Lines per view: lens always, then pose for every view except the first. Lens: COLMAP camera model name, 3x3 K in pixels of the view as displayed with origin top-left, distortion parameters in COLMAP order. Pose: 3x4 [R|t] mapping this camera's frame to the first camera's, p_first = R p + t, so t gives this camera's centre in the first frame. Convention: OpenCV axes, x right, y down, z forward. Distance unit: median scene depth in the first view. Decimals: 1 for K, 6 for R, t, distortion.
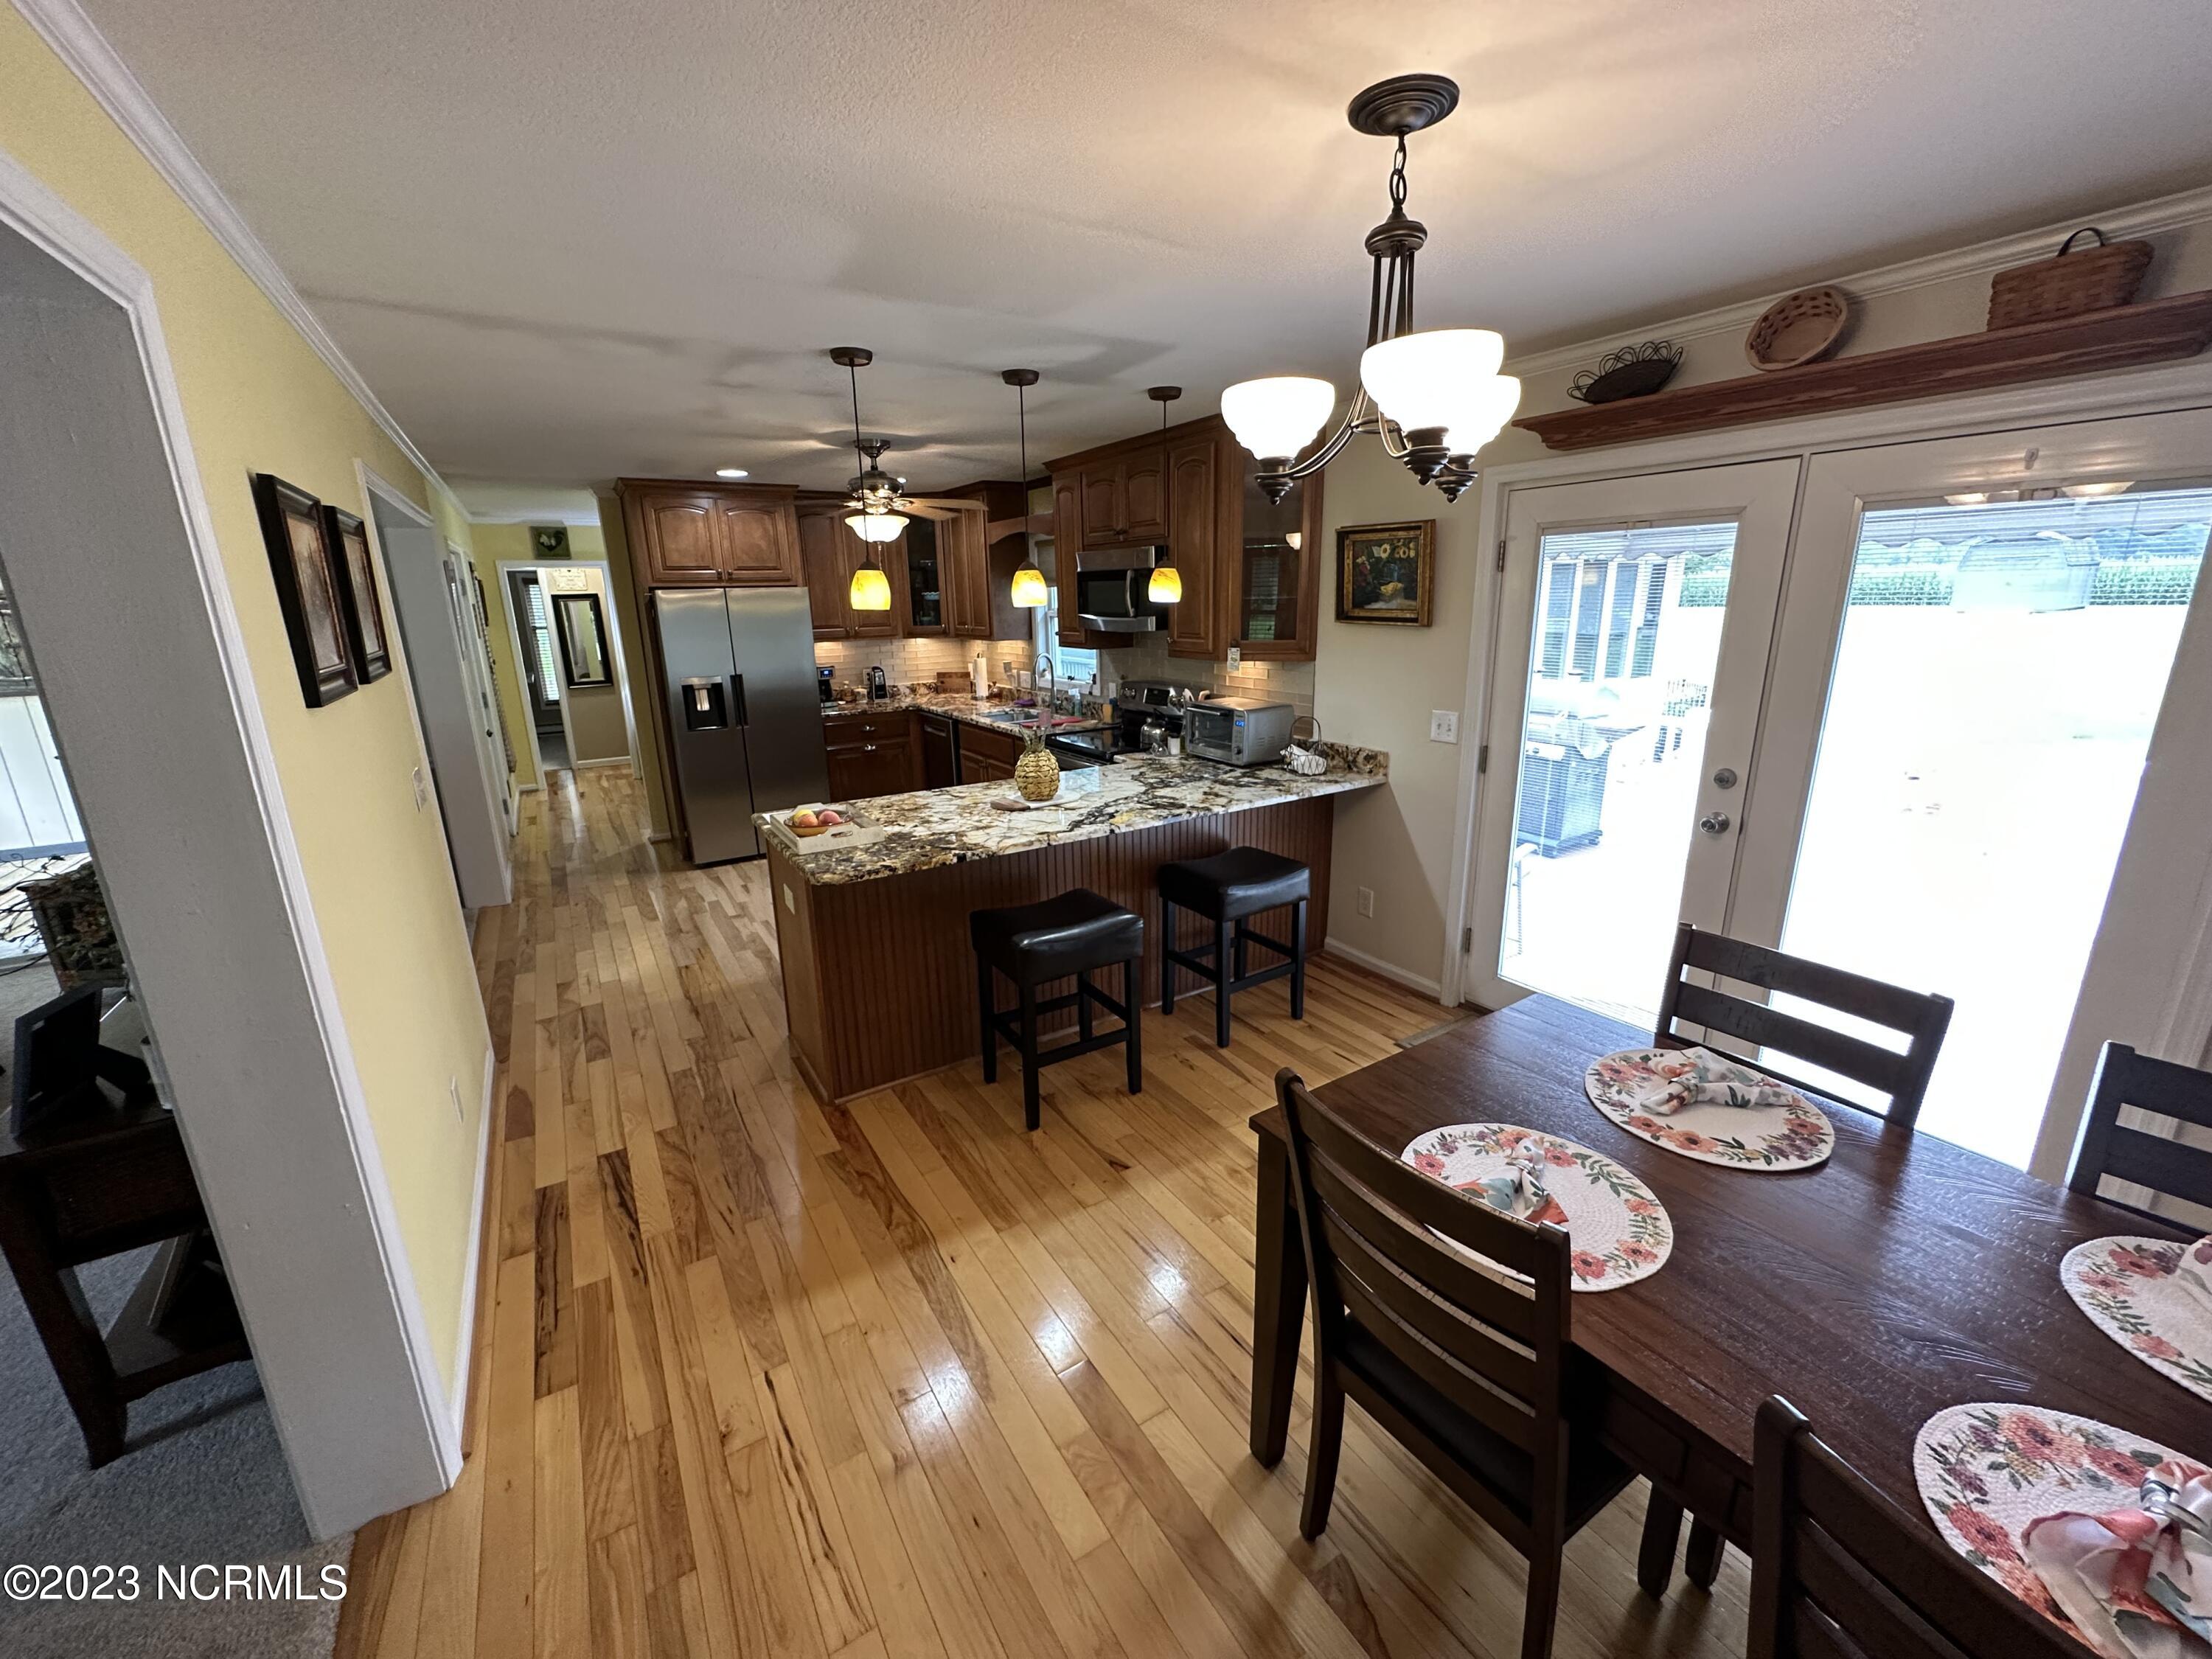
lens RADIAL K [[886.2, 0, 1109.0], [0, 886.2, 838.2], [0, 0, 1]] dist [-0.004320, 0.000403]
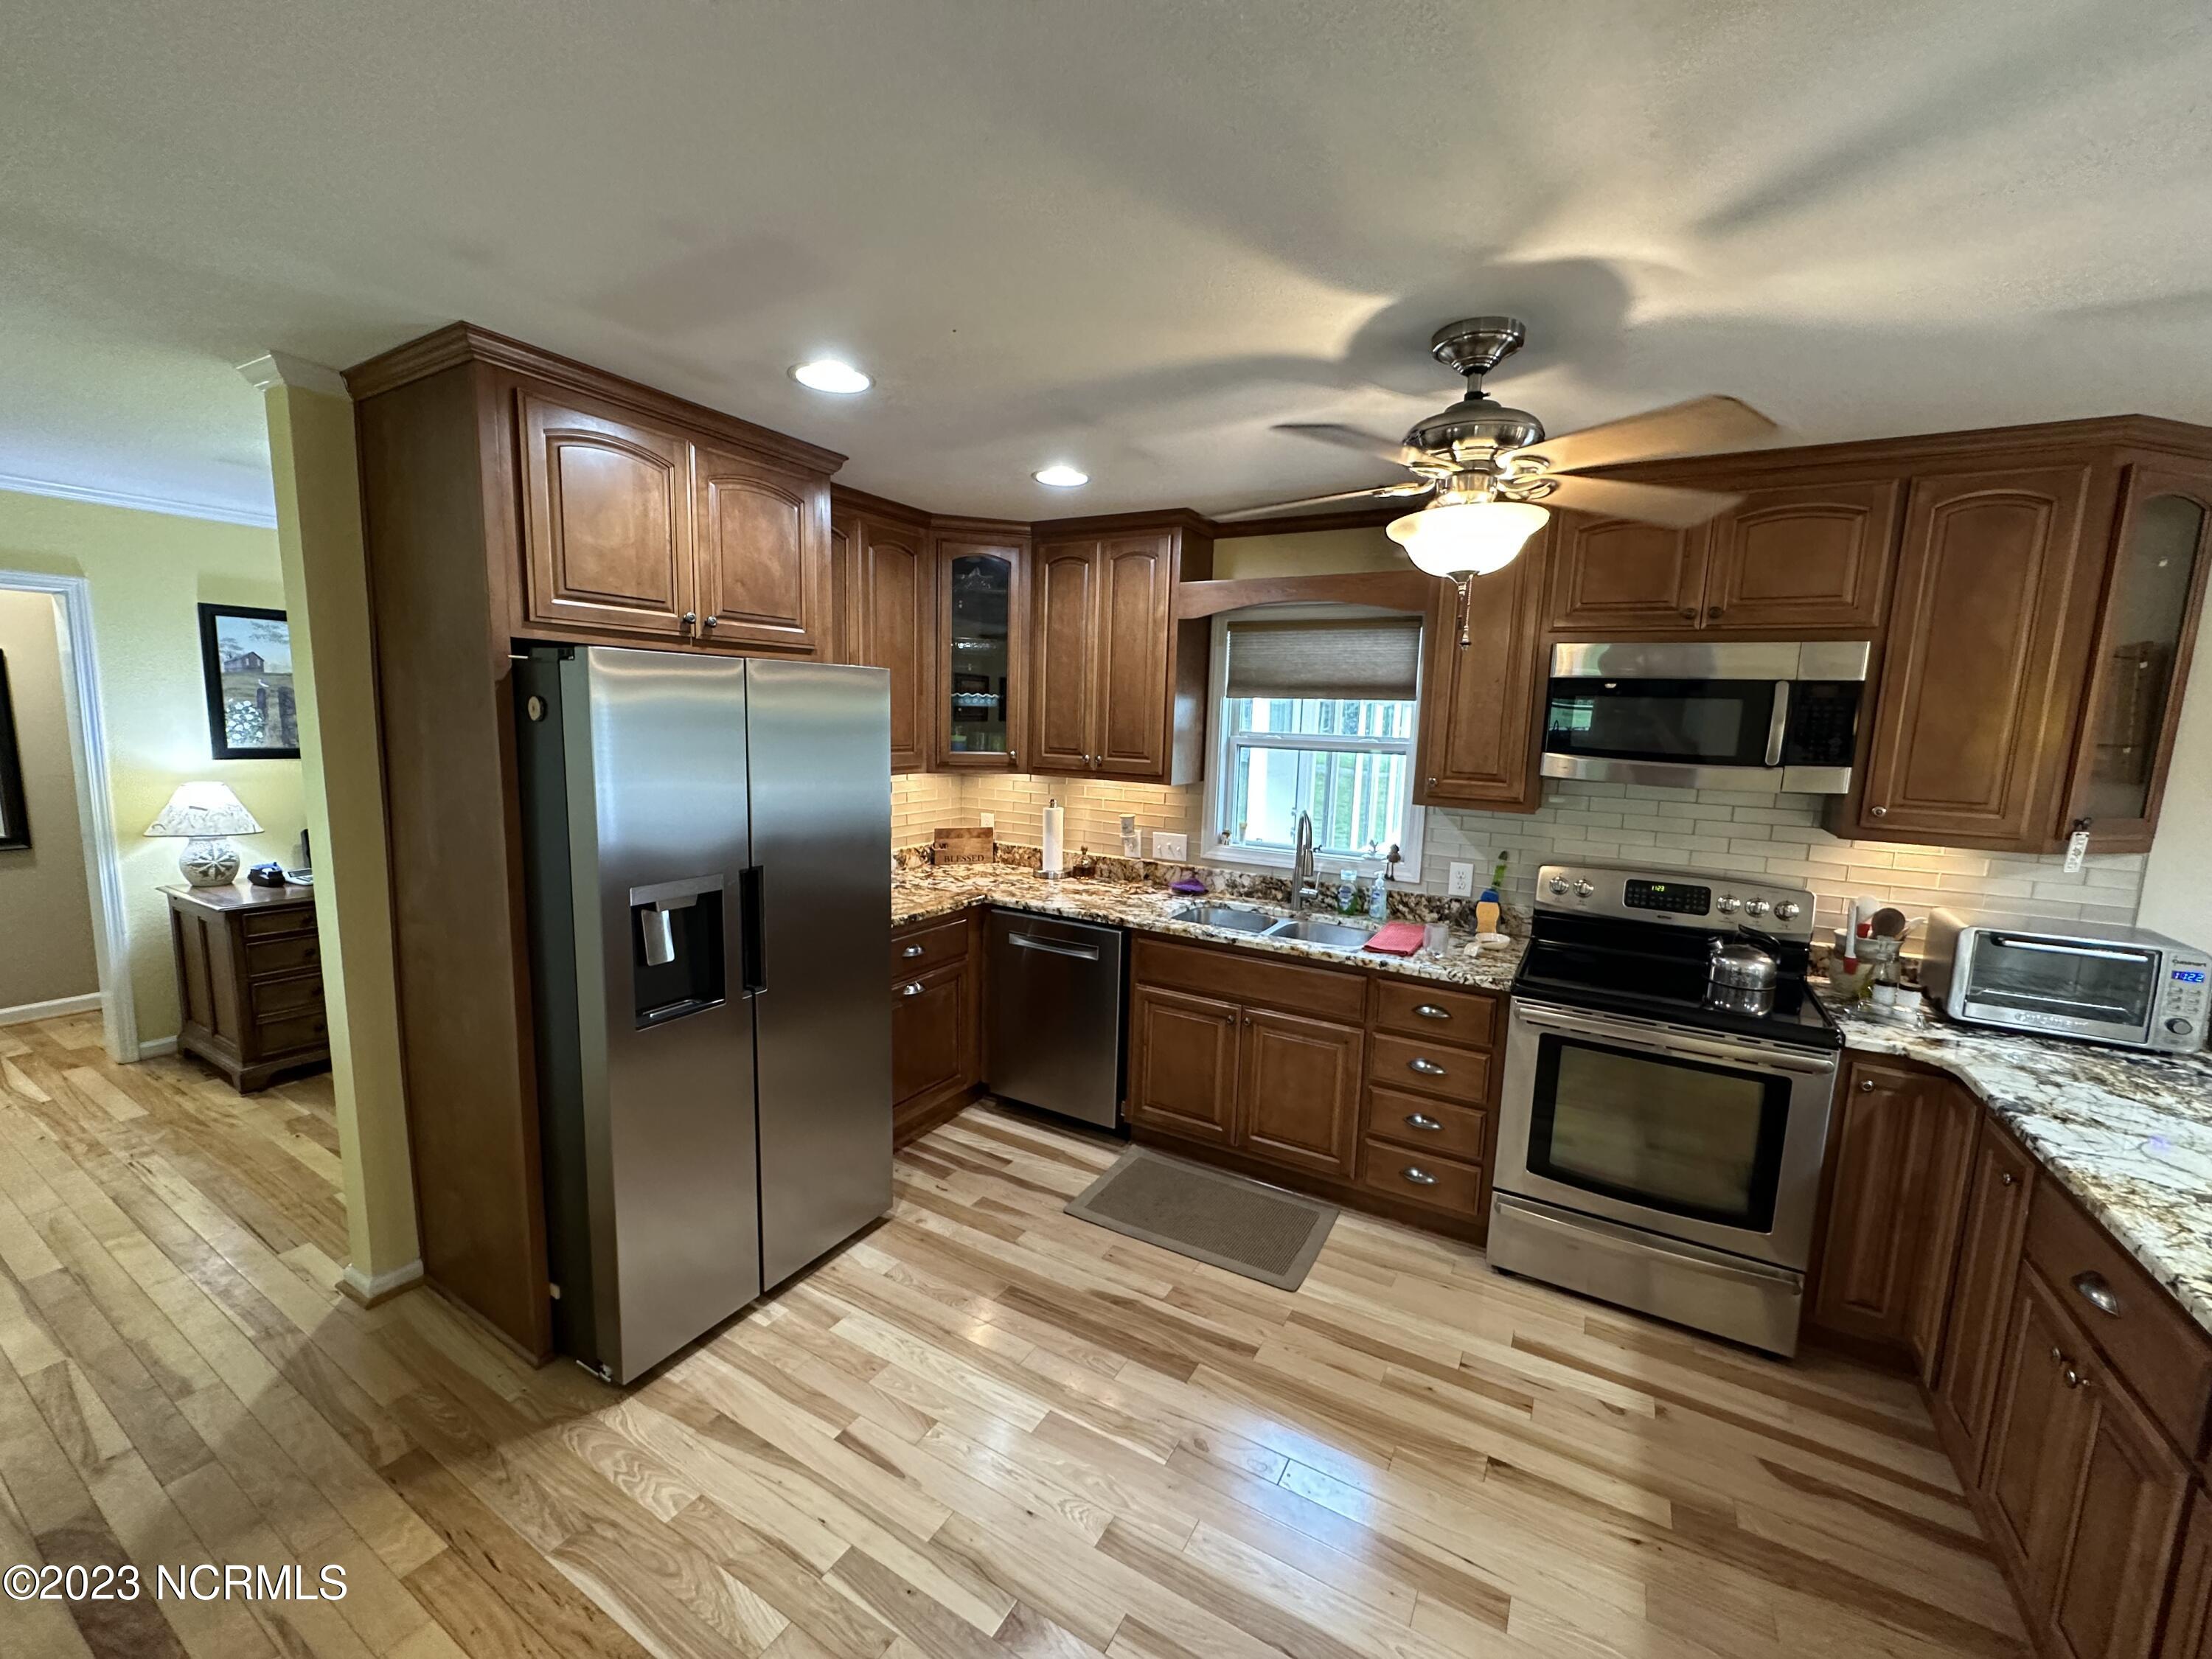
lens RADIAL K [[886.2, 0, 1109.2], [0, 886.2, 839.2], [0, 0, 1]] dist [-0.004320, 0.000403]
pose [[0.883678, -0.018954, 0.467711, -0.680276], [0.076928, 0.991475, -0.105166, -0.208965], [-0.461730, 0.128913, 0.877603, 0.834525]]
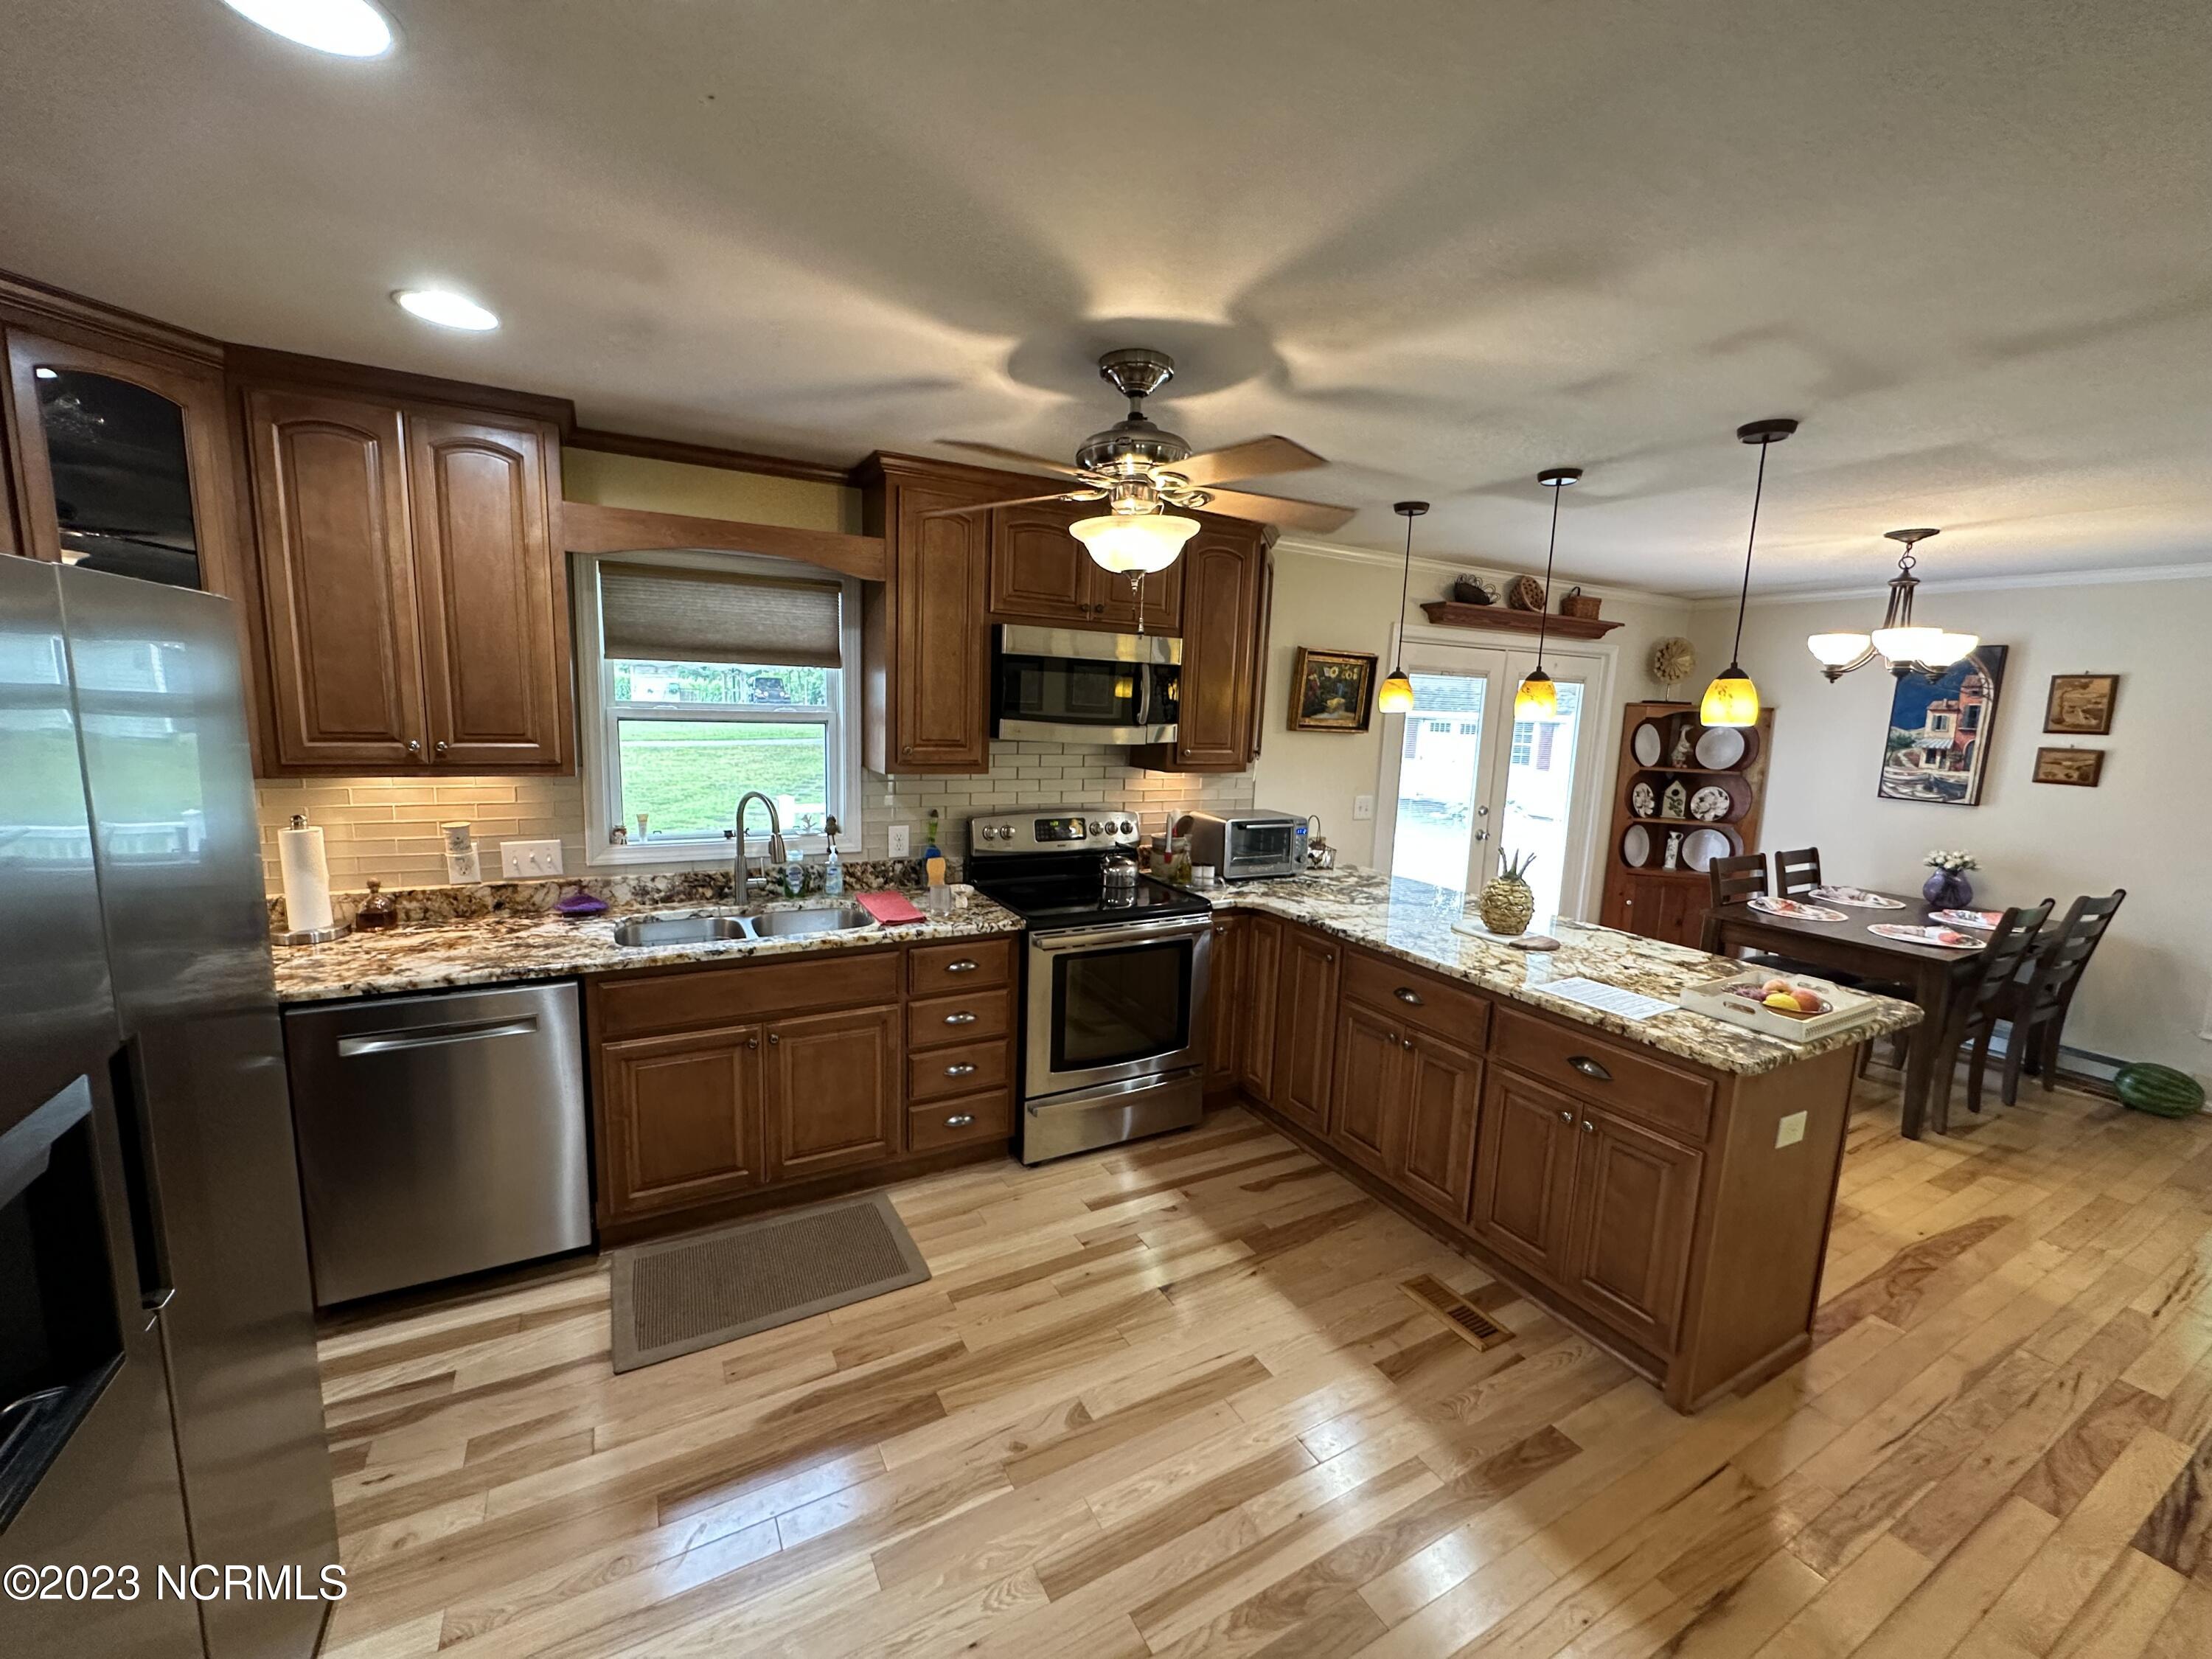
lens RADIAL K [[886.2, 0, 1101.2], [0, 886.2, 835.4], [0, 0, 1]] dist [-0.004320, 0.000403]
pose [[0.053652, -0.130555, 0.989988, -0.853049], [0.229957, 0.966385, 0.114980, -0.294476], [-0.971721, 0.221486, 0.081871, 1.153646]]
